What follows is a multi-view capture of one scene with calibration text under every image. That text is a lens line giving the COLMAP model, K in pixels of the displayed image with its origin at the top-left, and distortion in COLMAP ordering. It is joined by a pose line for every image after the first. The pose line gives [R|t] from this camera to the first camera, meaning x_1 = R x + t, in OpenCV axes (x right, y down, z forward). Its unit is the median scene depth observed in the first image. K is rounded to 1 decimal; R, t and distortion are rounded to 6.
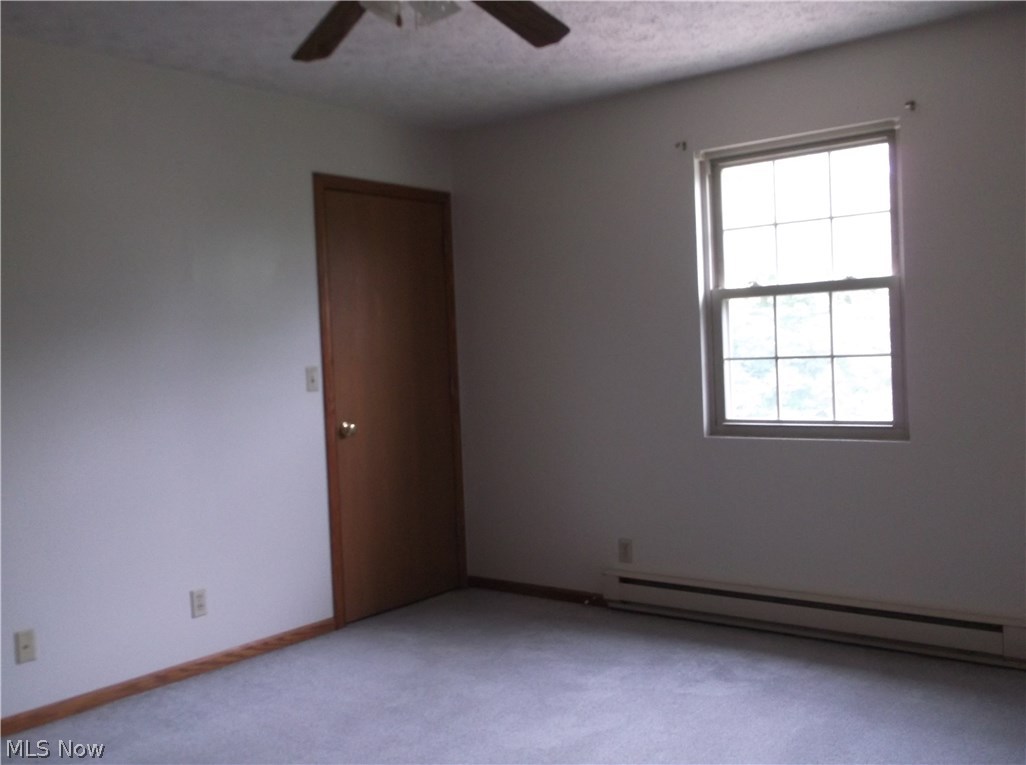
lens RADIAL K [[1055.6, 0, 512.7], [0, 1055.6, 386.9], [0, 0, 1]] dist [0.027111, 0.000000]
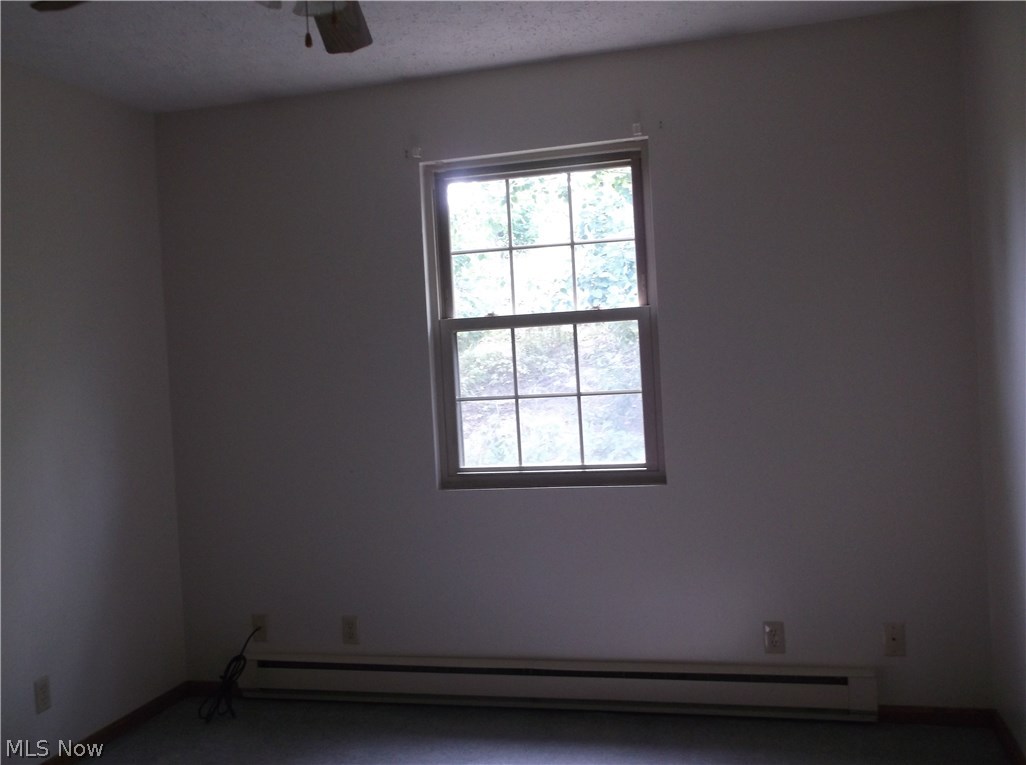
lens RADIAL K [[1171.2, 0, 509.6], [0, 1171.2, 378.4], [0, 0, 1]] dist [0.032086, 0.000000]
pose [[0.937042, -0.008259, 0.349119, -0.104266], [0.025858, 0.998617, -0.045779, 0.001825], [-0.348258, 0.051924, 0.935960, 0.078984]]
